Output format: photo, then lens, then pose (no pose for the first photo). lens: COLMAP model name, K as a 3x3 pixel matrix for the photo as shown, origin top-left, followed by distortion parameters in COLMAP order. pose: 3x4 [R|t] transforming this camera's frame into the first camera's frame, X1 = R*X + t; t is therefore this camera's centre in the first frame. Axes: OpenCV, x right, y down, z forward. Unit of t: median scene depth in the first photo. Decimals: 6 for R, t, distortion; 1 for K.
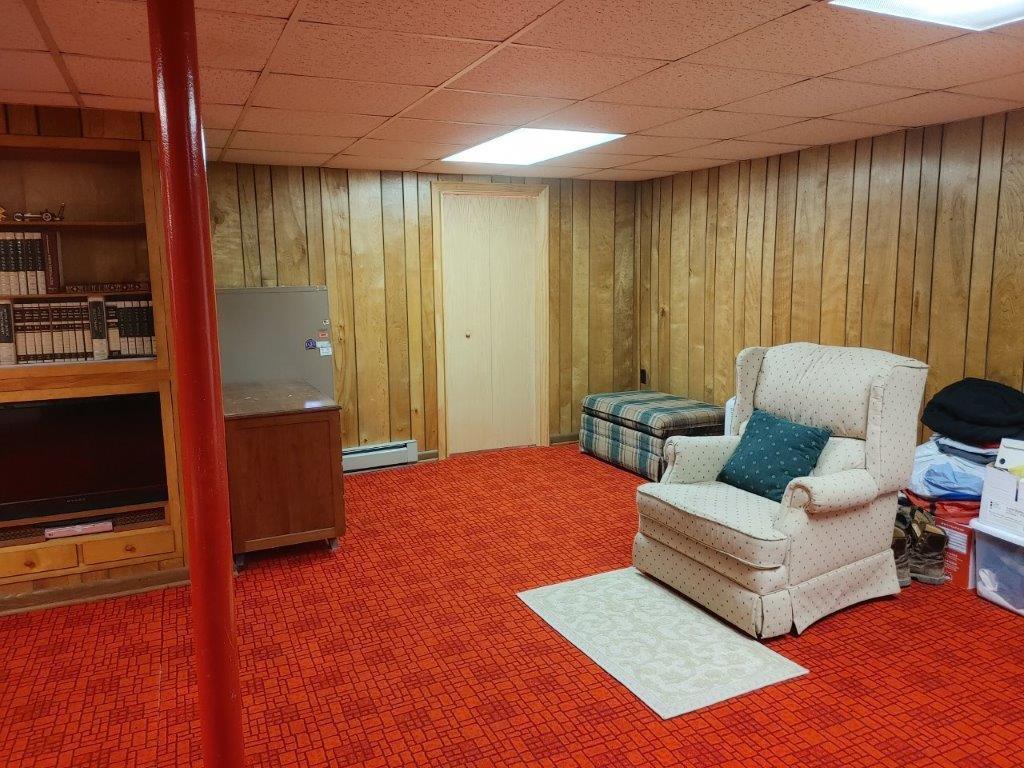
lens RADIAL K [[777.7, 0, 513.4], [0, 777.7, 383.9], [0, 0, 1]] dist [0.038591, -0.001809]
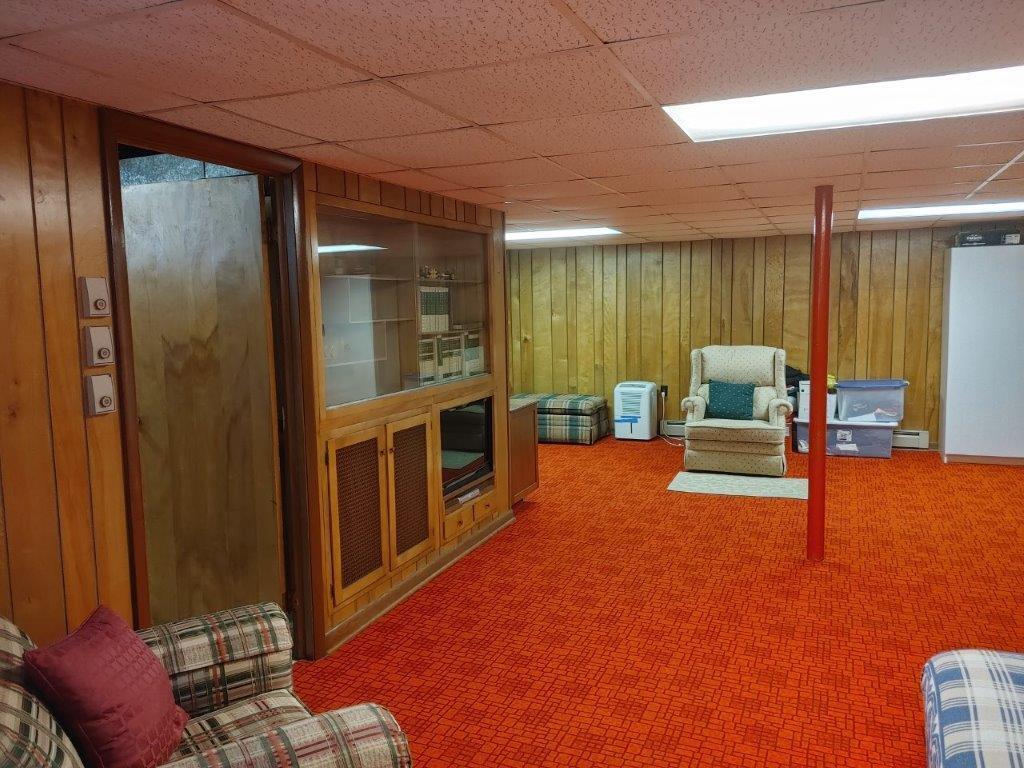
lens RADIAL K [[777.7, 0, 510.5], [0, 777.7, 385.2], [0, 0, 1]] dist [0.038591, -0.001809]
pose [[0.729399, -0.075055, 0.679959, -1.001638], [0.113592, 0.993453, -0.012193, 0.009218], [-0.674592, 0.086132, 0.733149, -0.060267]]
